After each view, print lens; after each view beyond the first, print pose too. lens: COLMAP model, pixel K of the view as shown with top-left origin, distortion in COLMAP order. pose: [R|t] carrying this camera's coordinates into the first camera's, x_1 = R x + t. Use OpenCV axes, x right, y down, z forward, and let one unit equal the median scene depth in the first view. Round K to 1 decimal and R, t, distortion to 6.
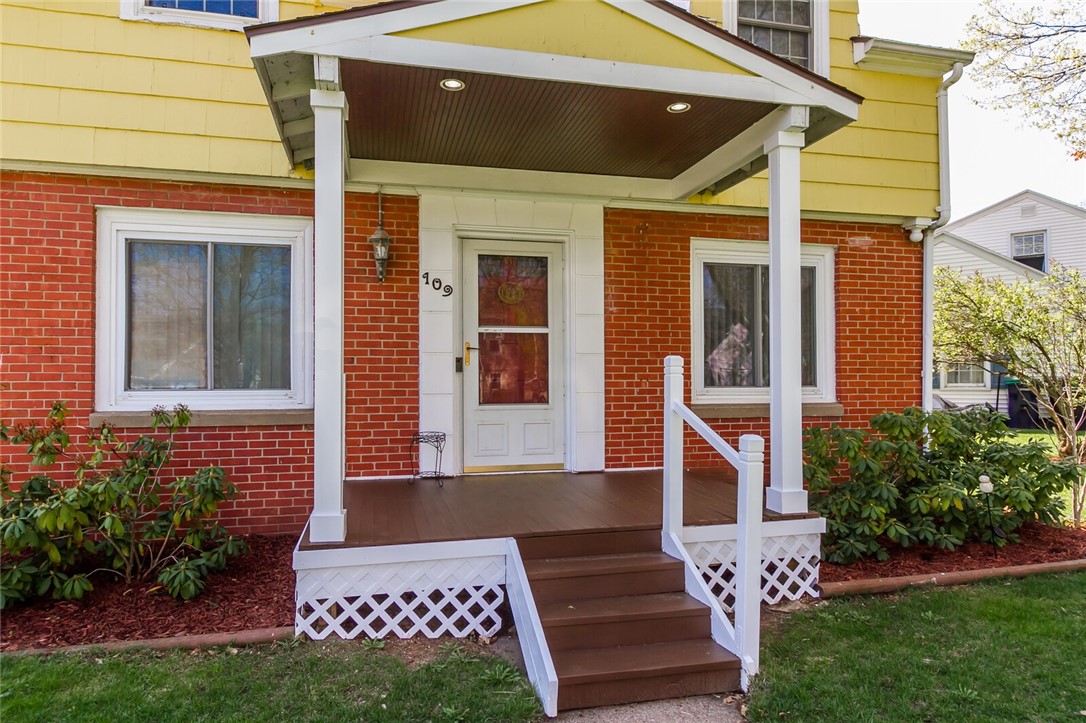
lens RADIAL K [[674.7, 0, 543.0], [0, 674.7, 361.5], [0, 0, 1]] dist [-0.001227, -0.000042]
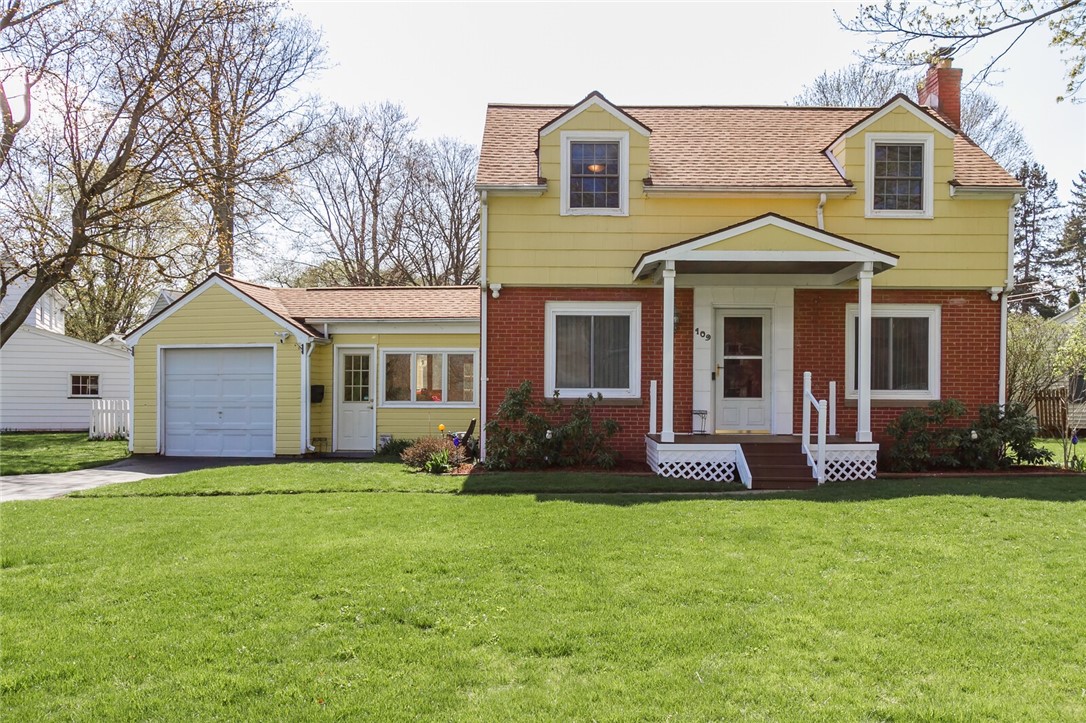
lens RADIAL K [[1314.0, 0, 543.5], [0, 1314.0, 451.4], [0, 0, 1]] dist [-0.002132, 0.000452]
pose [[0.976970, 0.014026, -0.212916, 0.221838], [-0.001869, 0.998361, 0.057191, 0.006734], [0.213369, -0.055476, 0.975395, -3.039440]]
